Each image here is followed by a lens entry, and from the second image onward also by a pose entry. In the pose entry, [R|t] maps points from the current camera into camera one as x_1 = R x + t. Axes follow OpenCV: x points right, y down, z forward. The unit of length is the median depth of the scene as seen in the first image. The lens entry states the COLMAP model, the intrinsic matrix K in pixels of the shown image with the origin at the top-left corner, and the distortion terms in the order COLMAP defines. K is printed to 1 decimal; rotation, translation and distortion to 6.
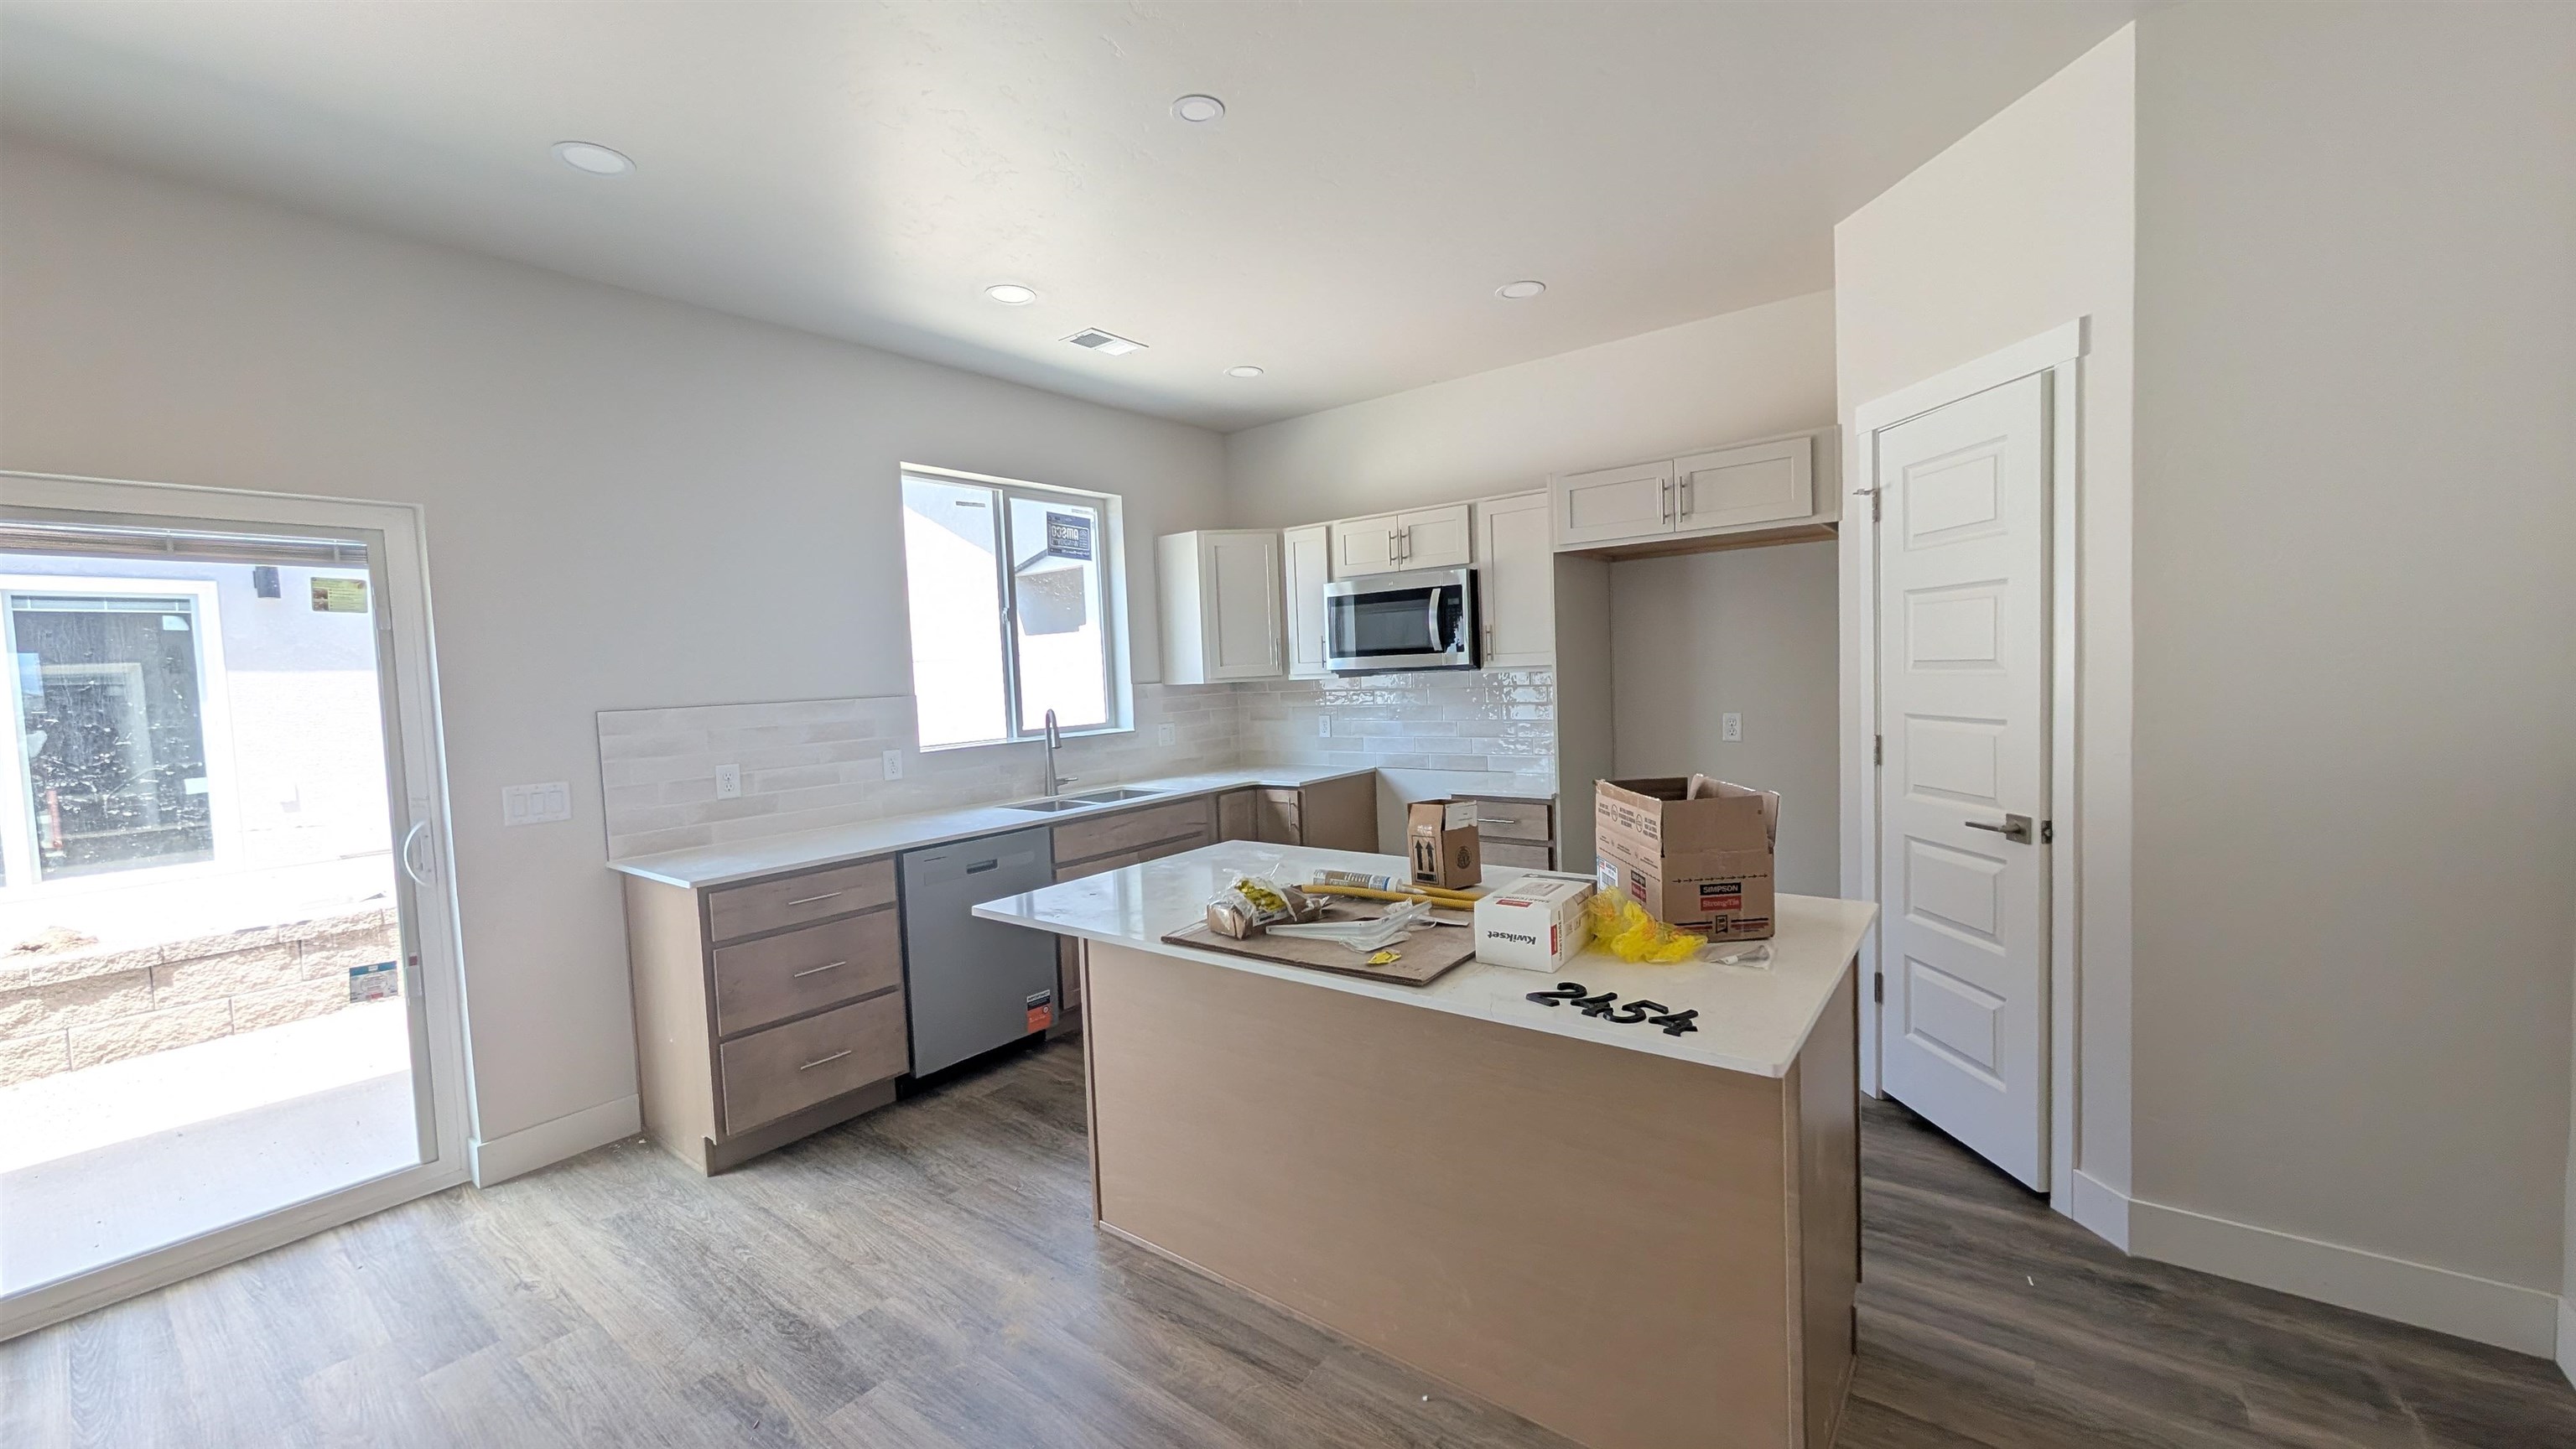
lens RADIAL K [[963.8, 0, 1288.0], [0, 963.8, 724.5], [0, 0, 1]] dist [0.000862, 0.000171]
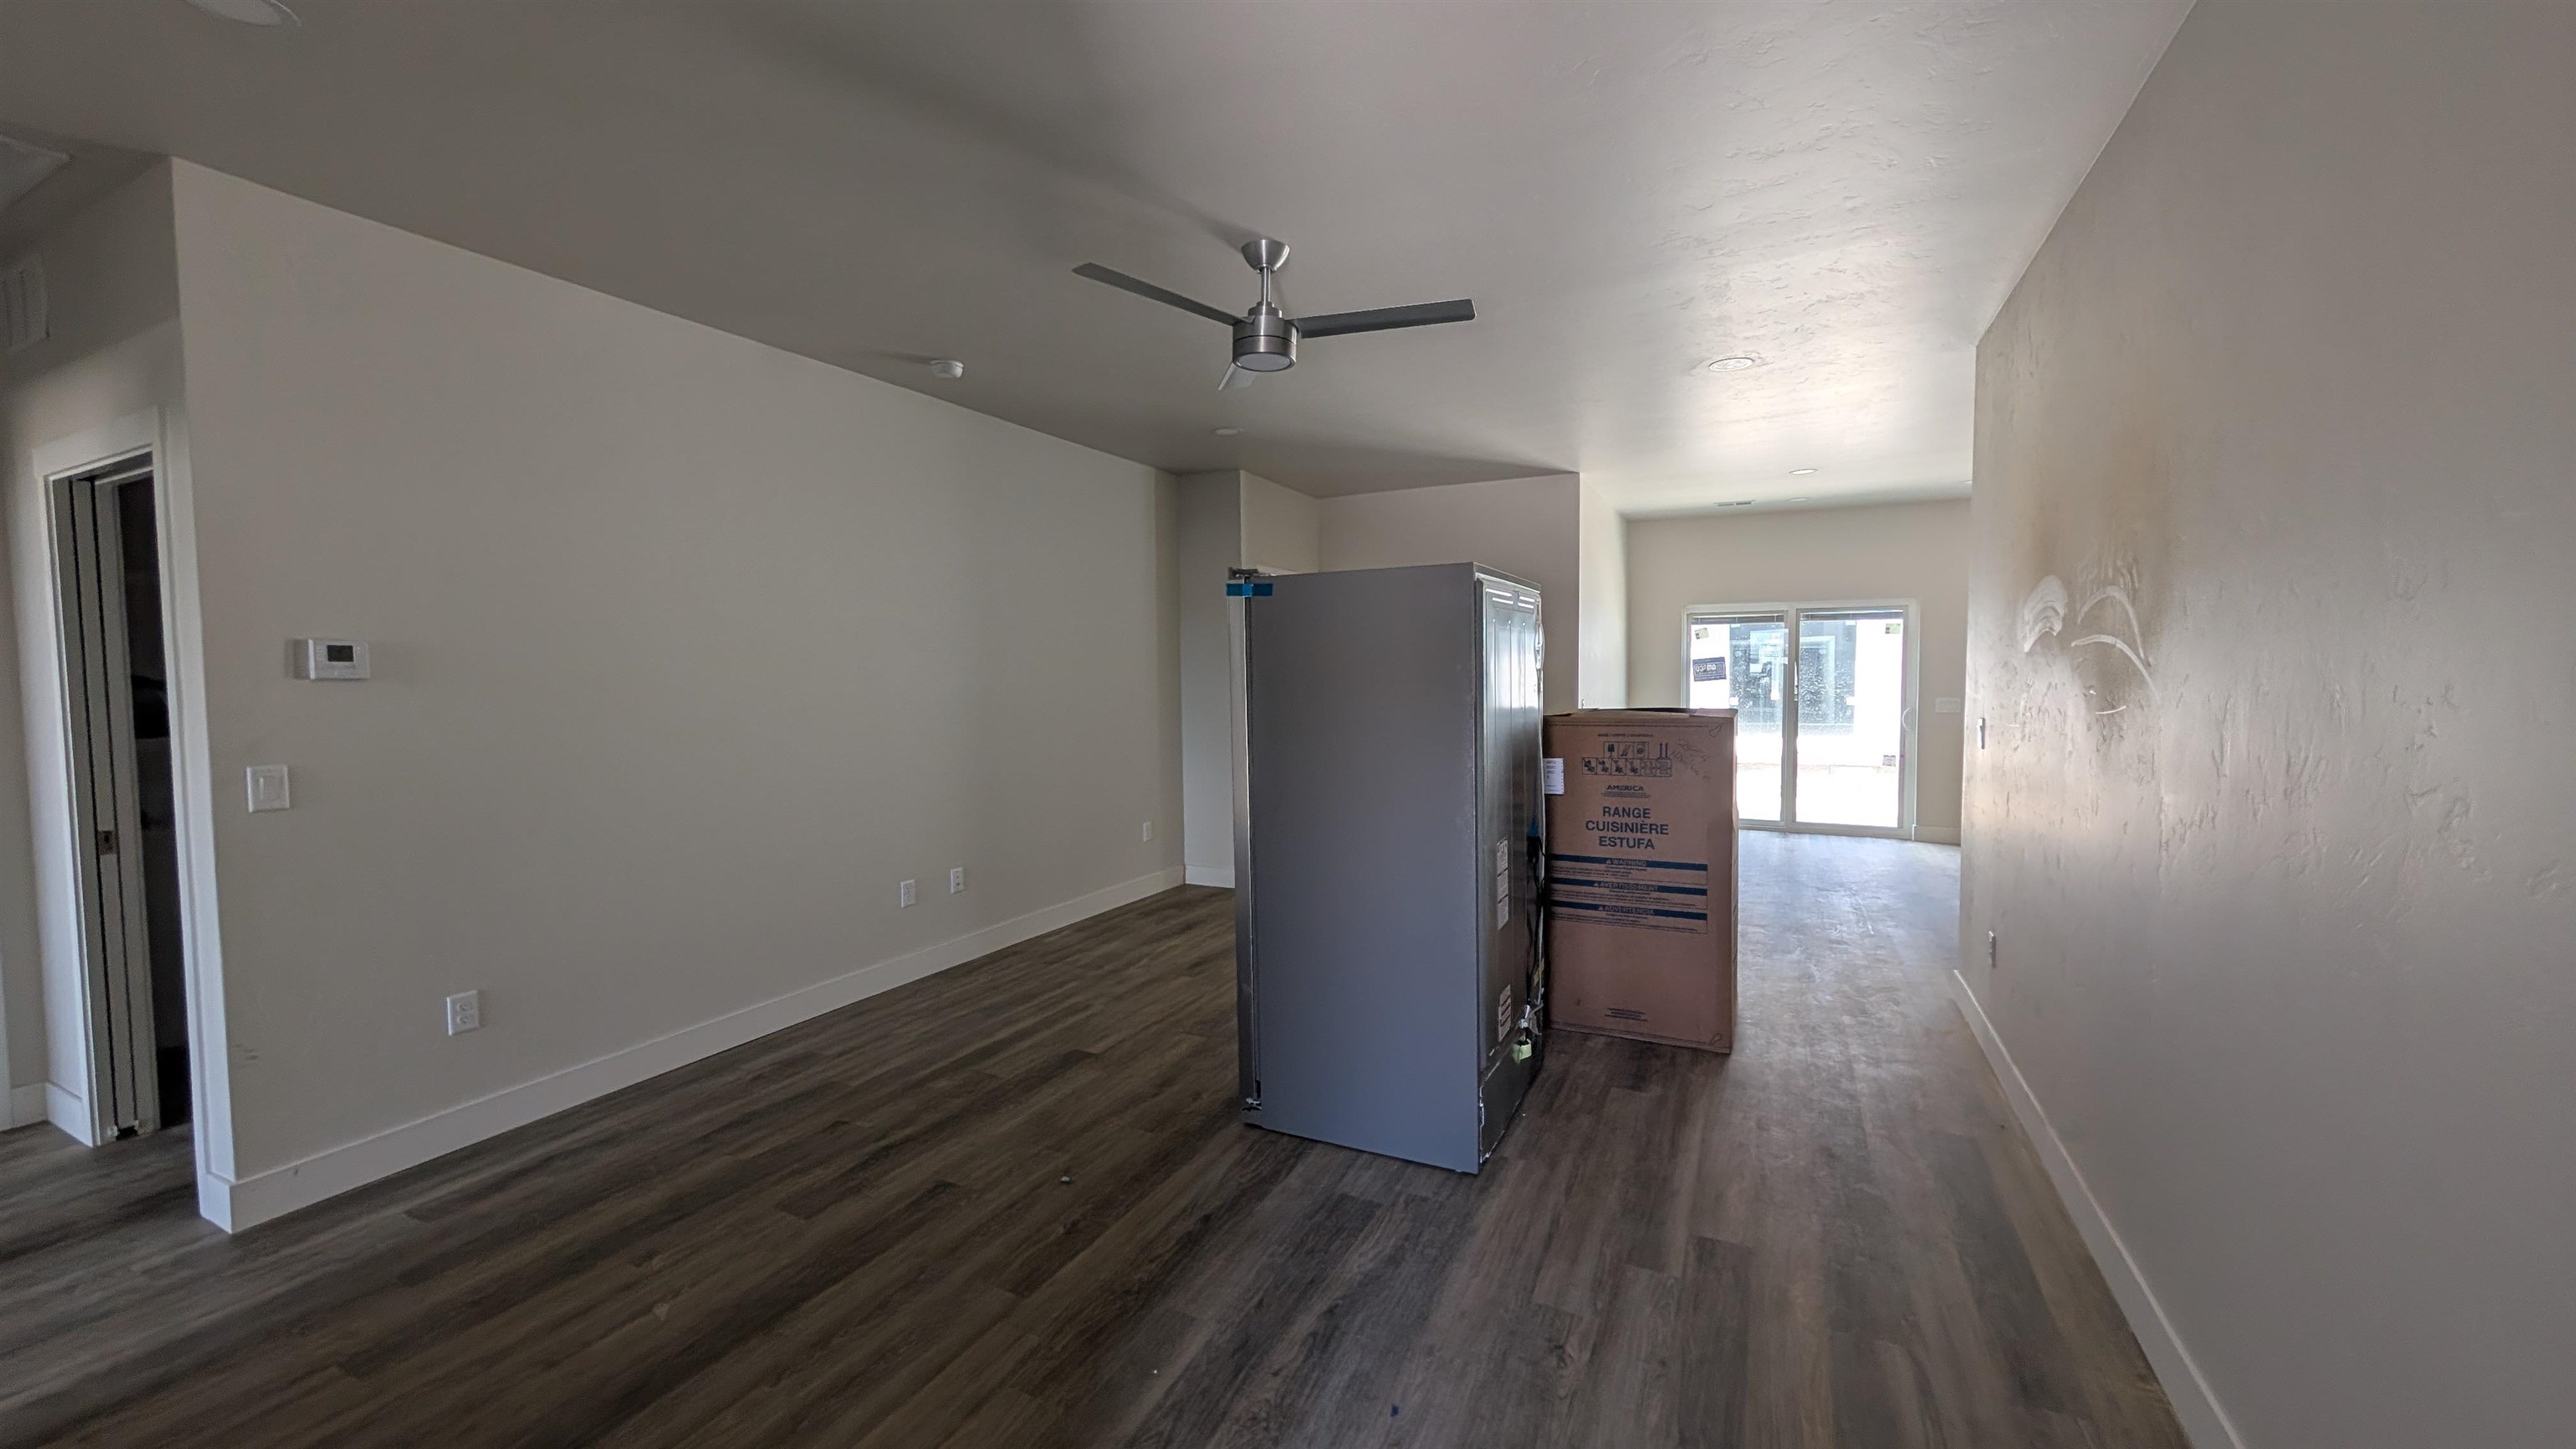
lens RADIAL K [[963.8, 0, 1288.0], [0, 963.8, 724.5], [0, 0, 1]] dist [0.000862, 0.000171]
pose [[0.190620, 0.091764, -0.977365, 1.526939], [-0.048171, 0.995296, 0.084052, 0.000976], [0.980481, 0.031058, 0.194144, -1.338499]]
